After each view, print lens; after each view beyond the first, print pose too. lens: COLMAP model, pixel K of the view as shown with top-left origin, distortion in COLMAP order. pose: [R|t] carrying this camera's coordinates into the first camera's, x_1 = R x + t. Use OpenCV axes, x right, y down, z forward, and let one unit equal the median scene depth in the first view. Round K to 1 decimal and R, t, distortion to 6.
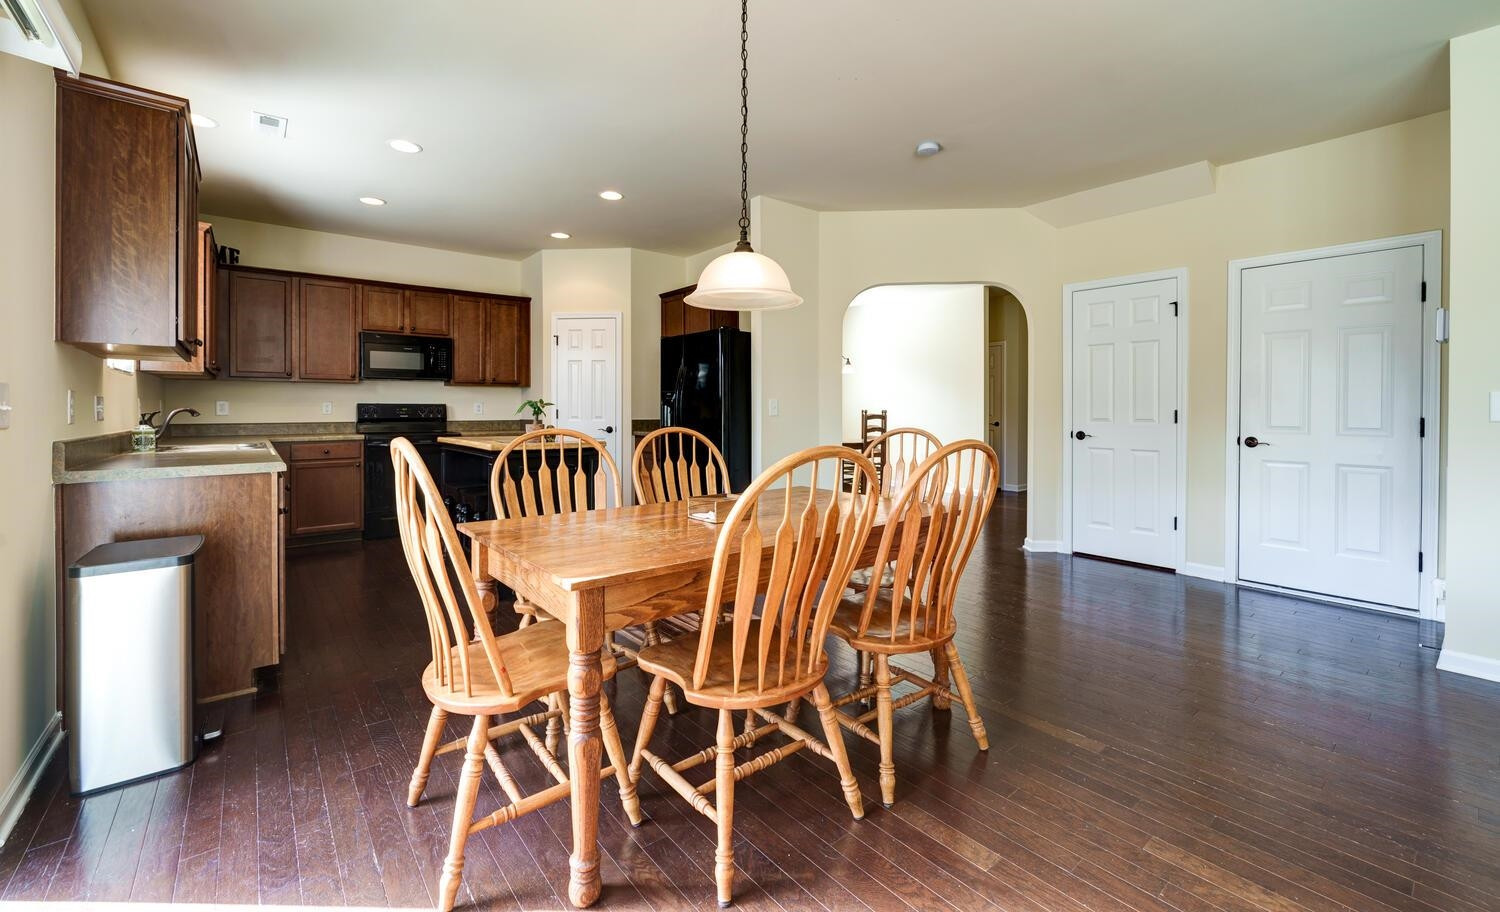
lens RADIAL K [[606.9, 0, 752.3], [0, 606.9, 416.6], [0, 0, 1]] dist [0.002363, 0.000227]
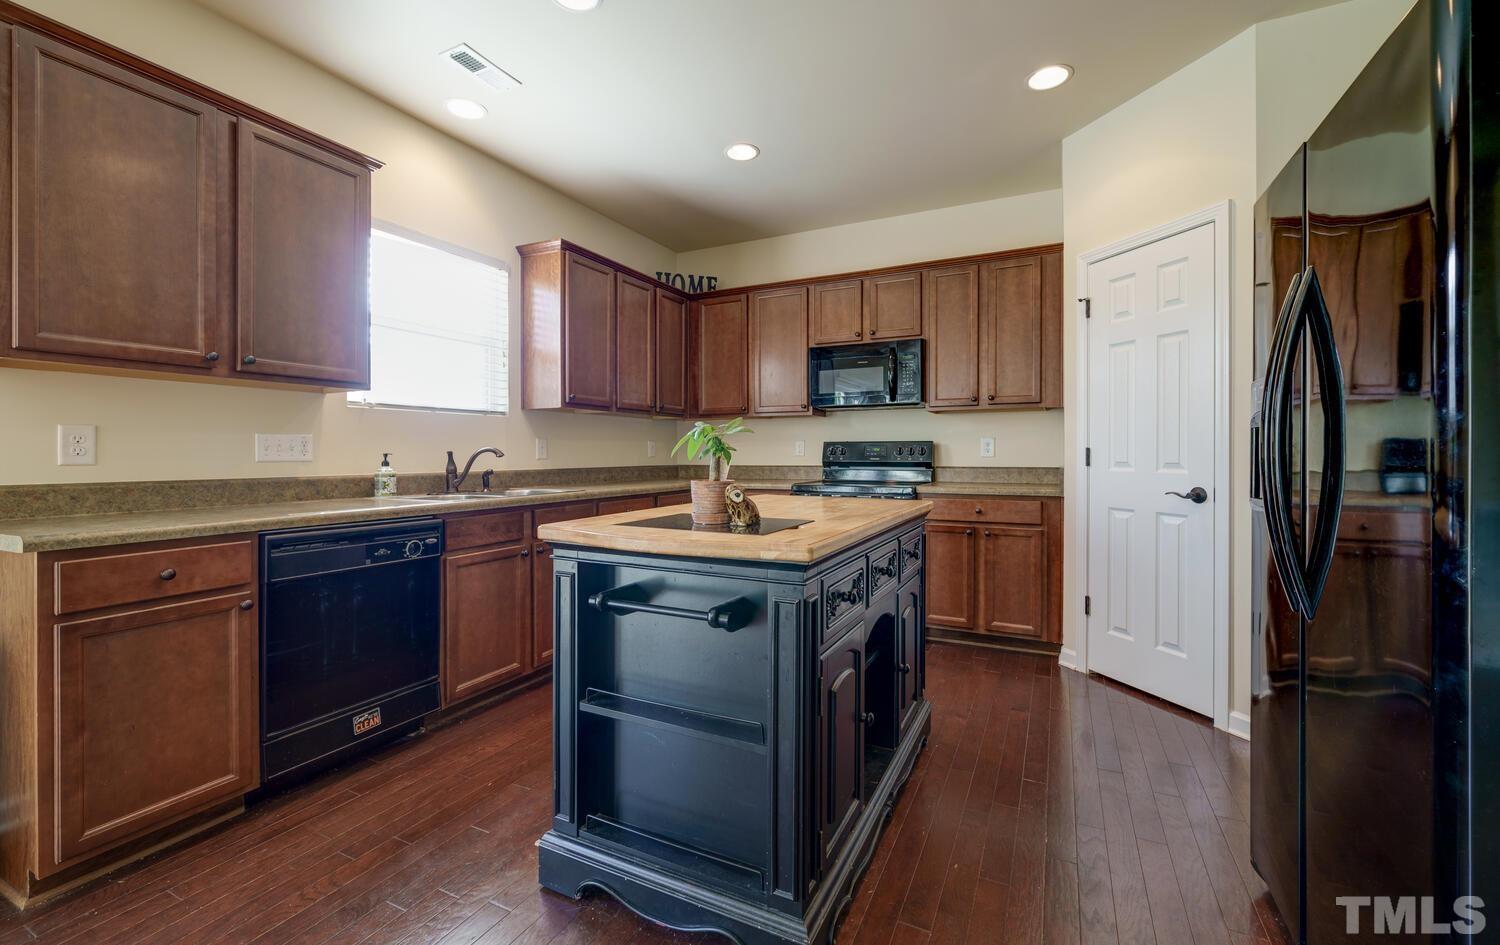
lens RADIAL K [[612.9, 0, 754.6], [0, 612.9, 455.8], [0, 0, 1]] dist [-0.000201, 0.000018]
pose [[0.417505, 0.002542, -0.908671, 0.019870], [-0.008039, 0.999967, -0.000896, -0.002908], [0.908639, 0.007679, 0.417511, 0.583565]]
